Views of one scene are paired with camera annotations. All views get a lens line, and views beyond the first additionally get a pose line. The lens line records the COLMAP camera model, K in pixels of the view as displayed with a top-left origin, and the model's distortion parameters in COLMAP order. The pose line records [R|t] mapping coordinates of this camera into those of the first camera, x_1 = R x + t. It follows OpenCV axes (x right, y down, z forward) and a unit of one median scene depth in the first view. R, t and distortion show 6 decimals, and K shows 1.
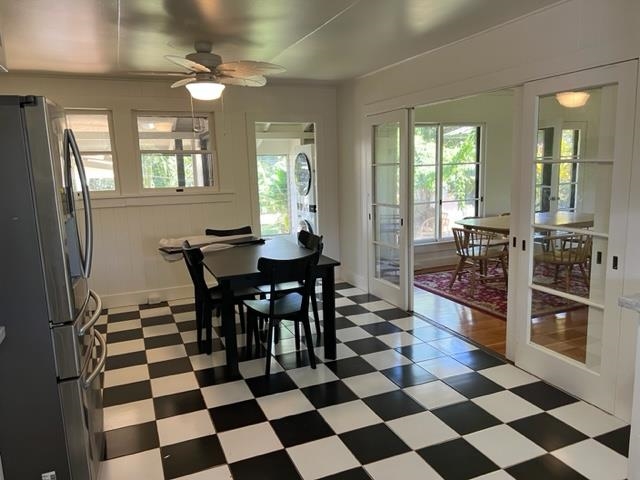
lens RADIAL K [[474.5, 0, 320.0], [0, 474.5, 240.0], [0, 0, 1]] dist [0.004098, 0.000908]
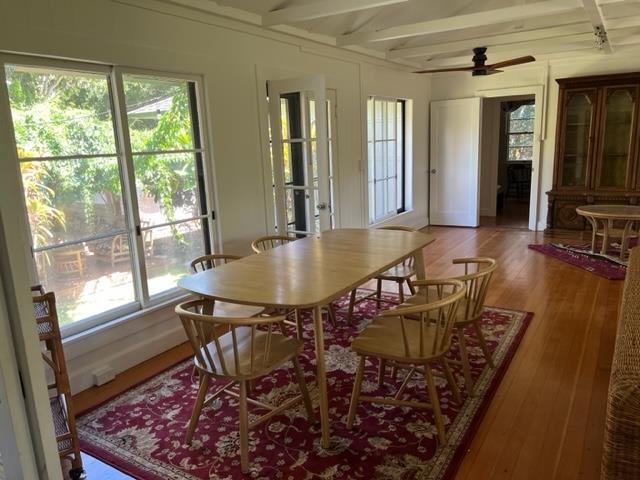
lens RADIAL K [[478.7, 0, 322.1], [0, 478.7, 248.6], [0, 0, 1]] dist [0.006427, 0.002383]
pose [[0.812478, -0.126482, 0.569106, 0.111957], [0.105191, 0.991965, 0.070287, -0.068670], [-0.573423, 0.002758, 0.819255, 0.435557]]
